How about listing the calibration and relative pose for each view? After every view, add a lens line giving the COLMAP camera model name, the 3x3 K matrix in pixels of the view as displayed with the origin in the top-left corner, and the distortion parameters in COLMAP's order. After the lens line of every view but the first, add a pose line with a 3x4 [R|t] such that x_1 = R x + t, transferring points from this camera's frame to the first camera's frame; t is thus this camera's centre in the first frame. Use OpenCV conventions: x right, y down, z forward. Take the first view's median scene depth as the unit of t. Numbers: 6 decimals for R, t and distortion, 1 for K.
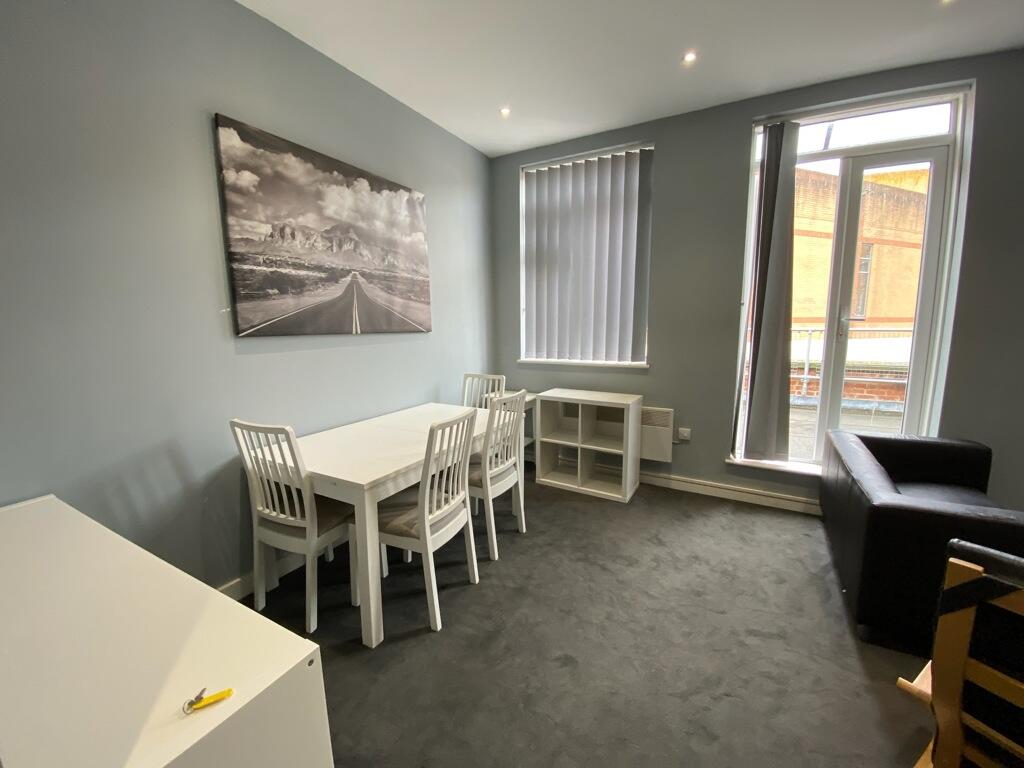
lens RADIAL K [[409.3, 0, 510.0], [0, 409.3, 382.5], [0, 0, 1]] dist [-0.015652, -0.001357]
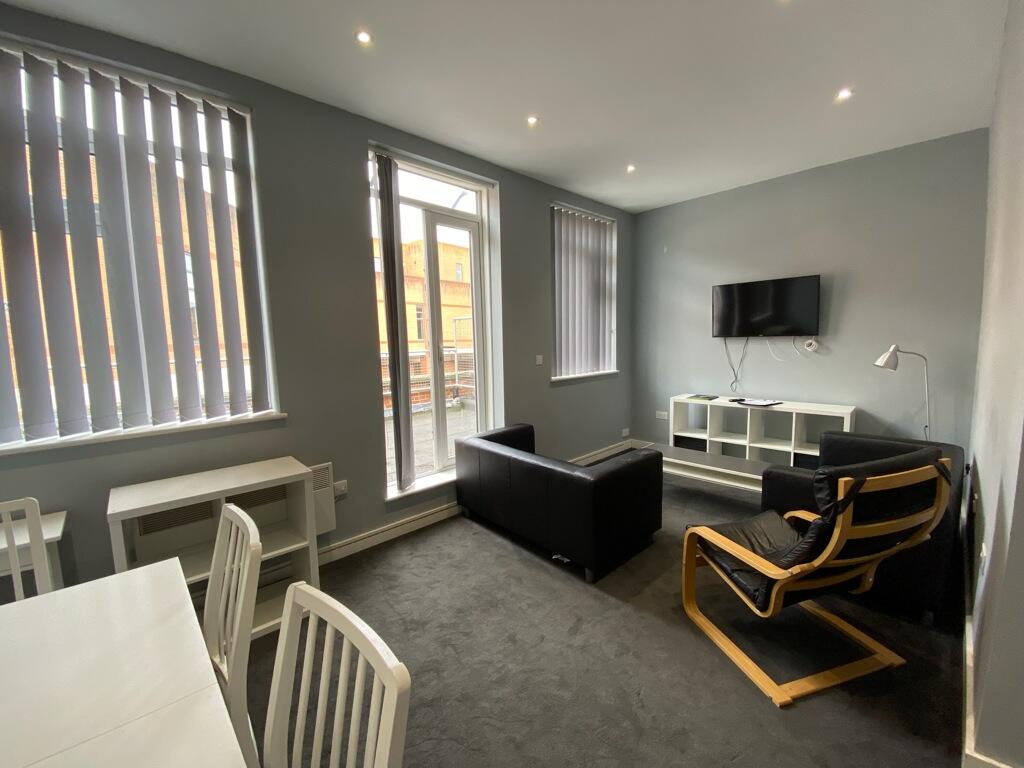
lens RADIAL K [[409.3, 0, 509.4], [0, 409.3, 379.4], [0, 0, 1]] dist [-0.015652, -0.001357]
pose [[0.305160, -0.095519, 0.947499, -0.269508], [0.160444, 0.985891, 0.047716, -0.085755], [-0.938688, 0.137459, 0.316180, 0.463149]]
